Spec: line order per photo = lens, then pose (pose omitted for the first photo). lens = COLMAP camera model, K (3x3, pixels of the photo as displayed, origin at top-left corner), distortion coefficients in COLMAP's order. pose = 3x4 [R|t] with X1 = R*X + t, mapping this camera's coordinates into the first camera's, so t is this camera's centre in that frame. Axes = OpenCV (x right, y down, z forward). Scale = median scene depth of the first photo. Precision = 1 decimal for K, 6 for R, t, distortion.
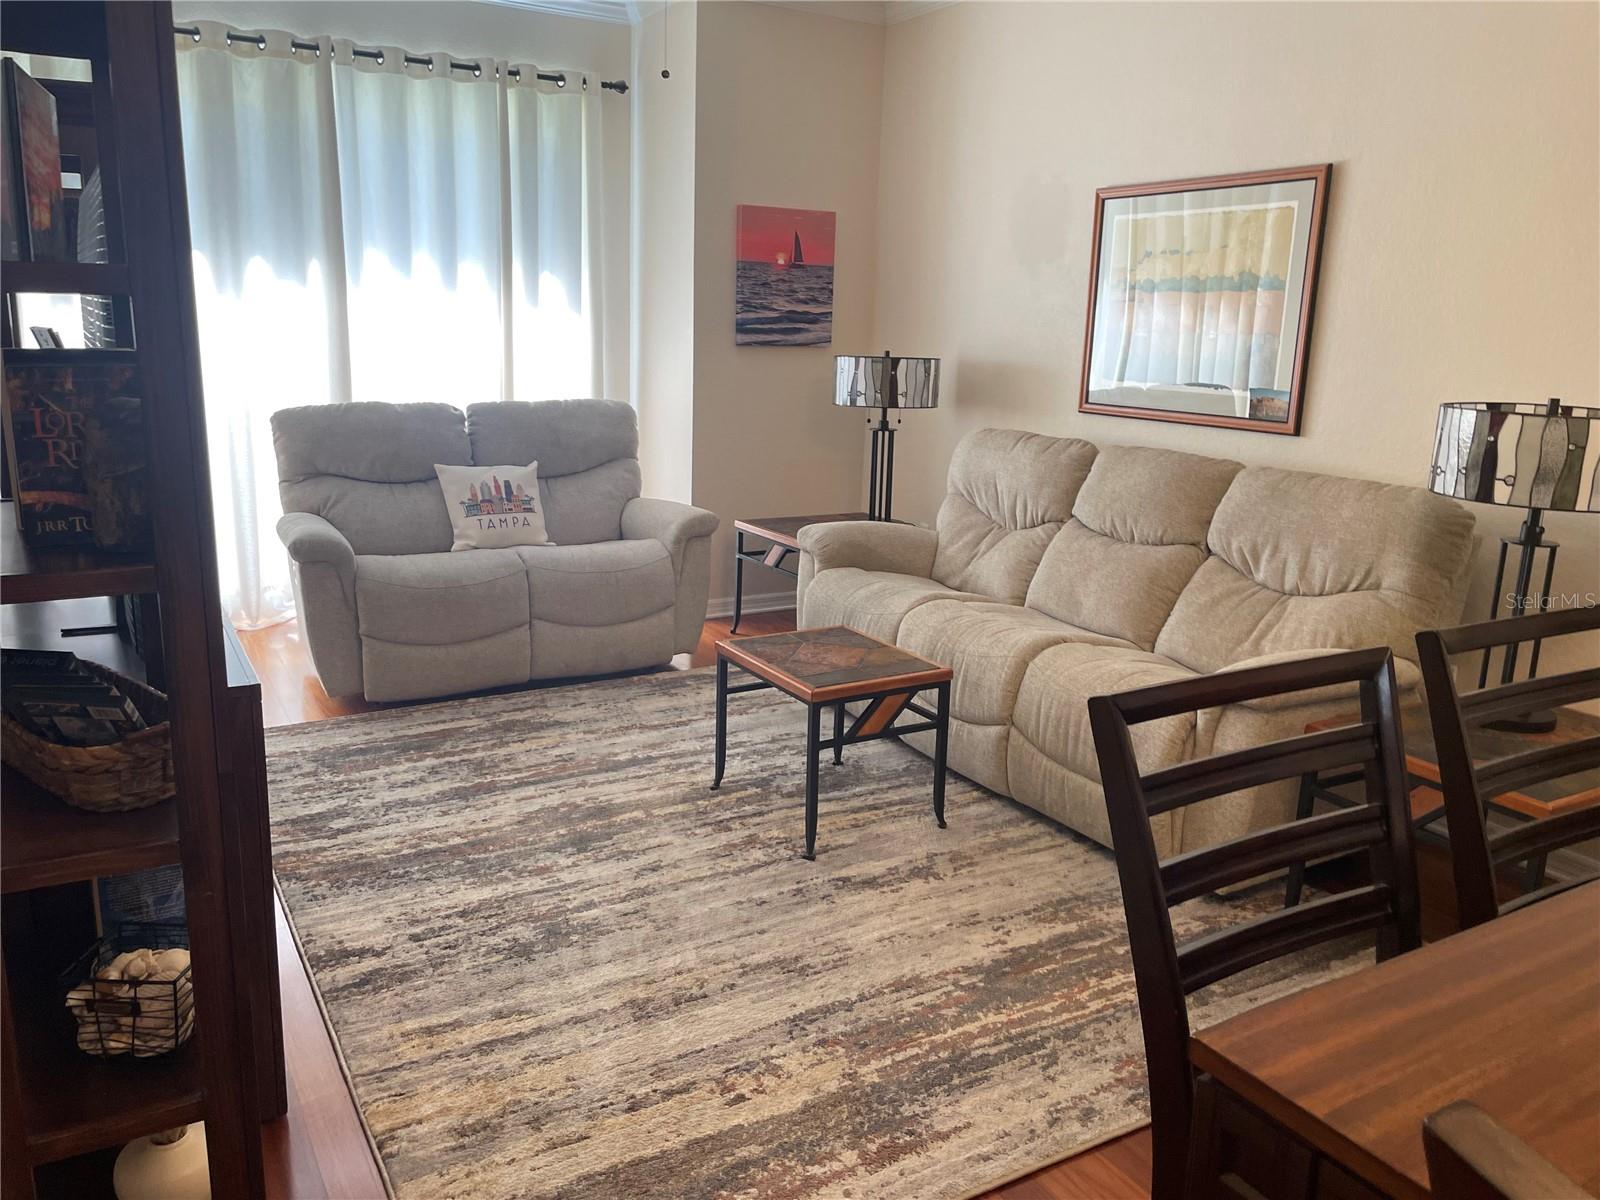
lens RADIAL K [[1230.4, 0, 816.4], [0, 1230.4, 593.0], [0, 0, 1]] dist [0.095516, -0.142339]
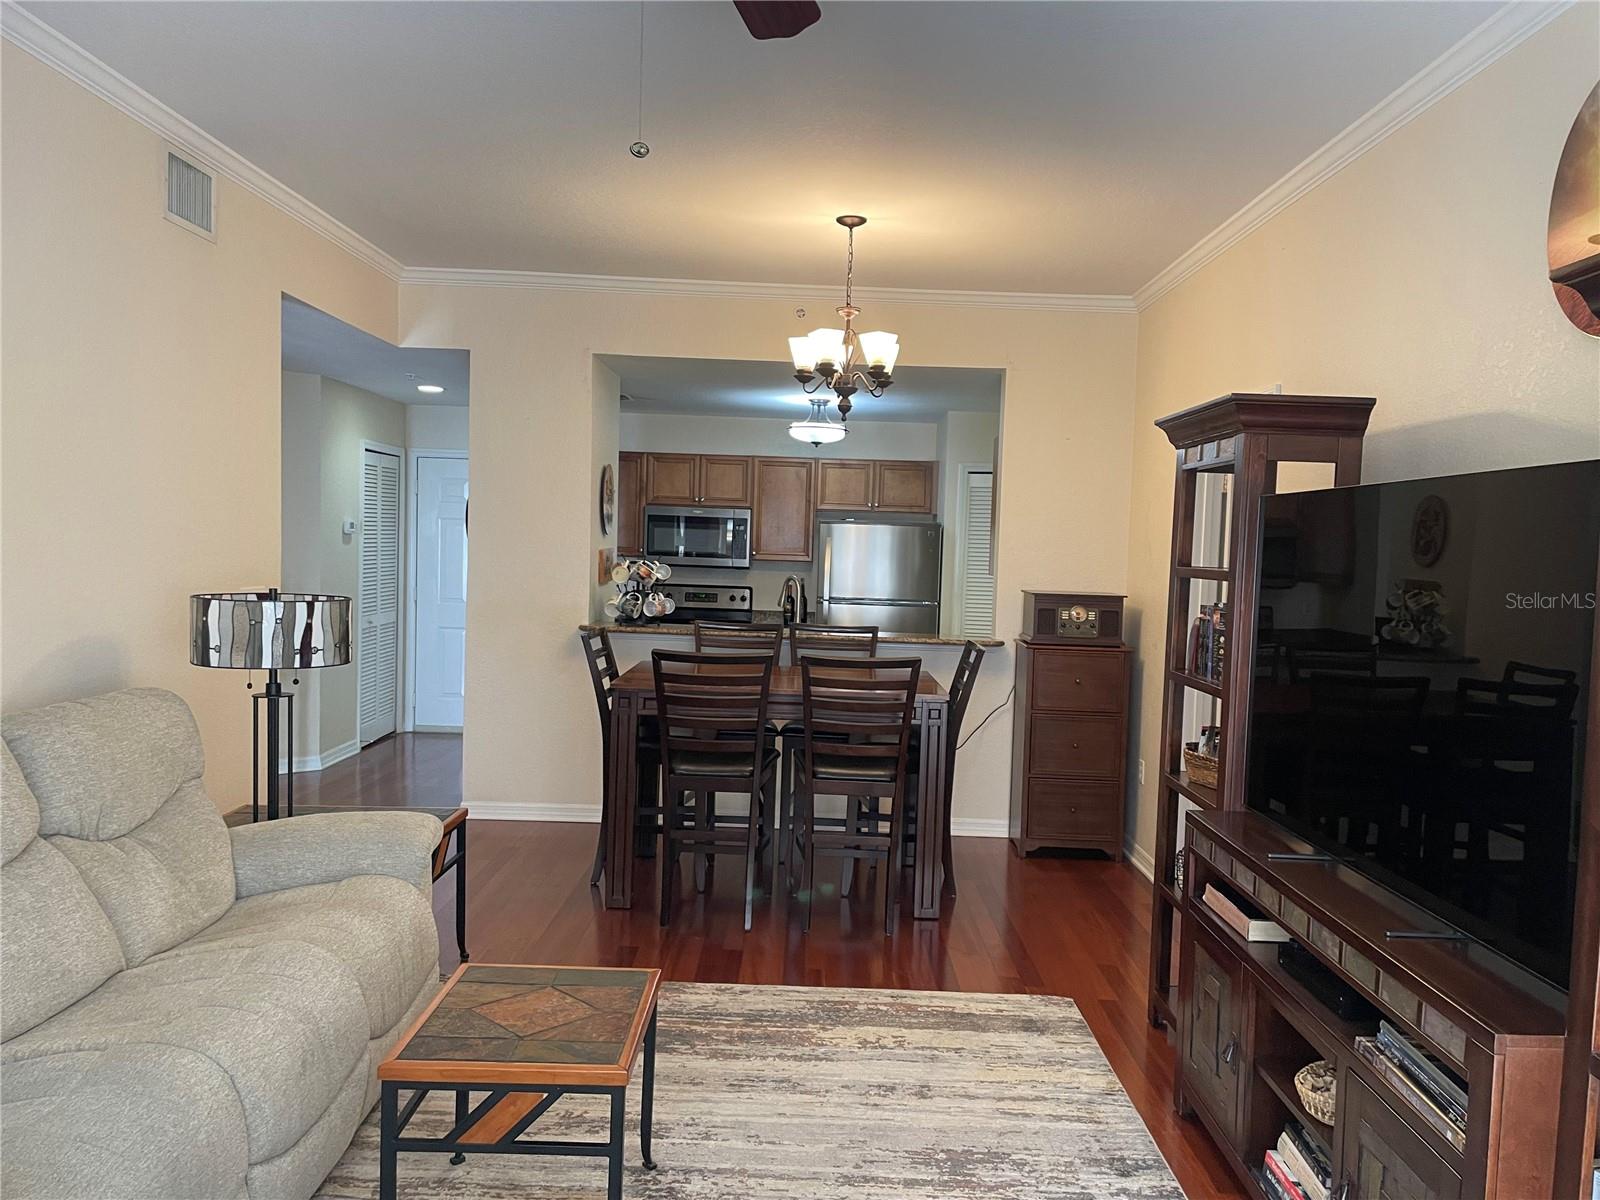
lens RADIAL K [[1230.4, 0, 816.4], [0, 1230.4, 593.0], [0, 0, 1]] dist [0.095516, -0.142339]
pose [[-0.861155, -0.076229, 0.502595, -0.655531], [0.050954, 0.970769, 0.234543, -0.477653], [-0.505783, 0.227587, -0.832098, 2.002519]]
